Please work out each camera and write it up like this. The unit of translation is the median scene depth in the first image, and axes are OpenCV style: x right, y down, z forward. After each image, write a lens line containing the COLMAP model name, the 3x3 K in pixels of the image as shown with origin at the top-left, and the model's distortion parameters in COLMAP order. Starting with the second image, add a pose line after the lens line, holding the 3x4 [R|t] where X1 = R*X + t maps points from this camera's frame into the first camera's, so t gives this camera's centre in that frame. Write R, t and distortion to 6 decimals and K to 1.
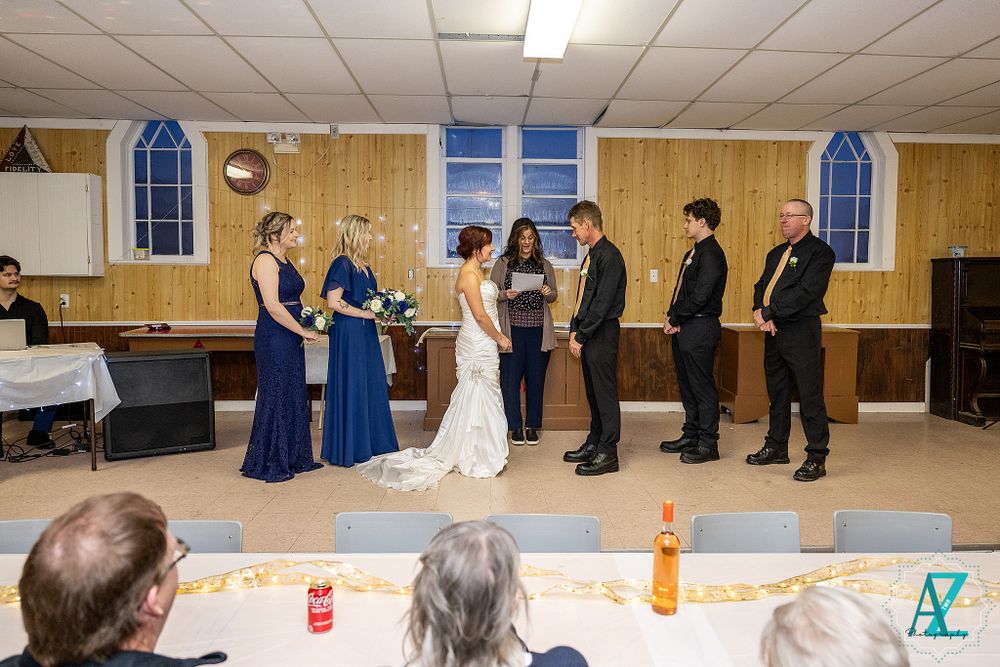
lens RADIAL K [[709.8, 0, 523.2], [0, 709.8, 317.7], [0, 0, 1]] dist [0.019977, -0.003896]
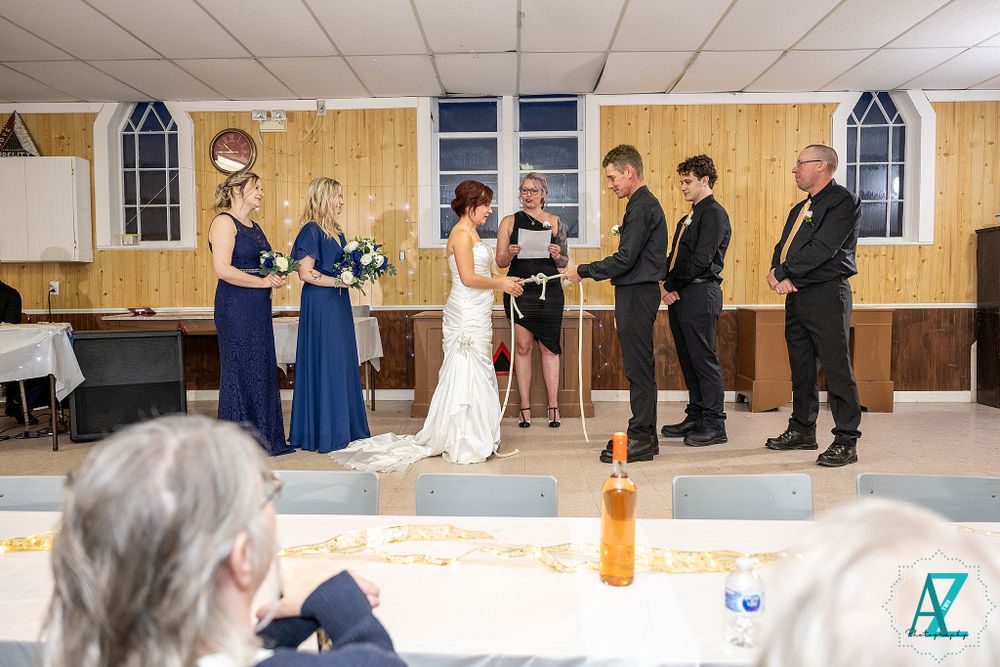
lens RADIAL K [[692.8, 0, 506.3], [0, 692.8, 331.4], [0, 0, 1]] dist [0.011230, 0.001087]
pose [[0.997424, -0.009229, -0.071138, 0.046100], [0.008261, 0.999869, -0.013896, 0.053943], [0.071257, 0.013272, 0.997370, 0.090317]]
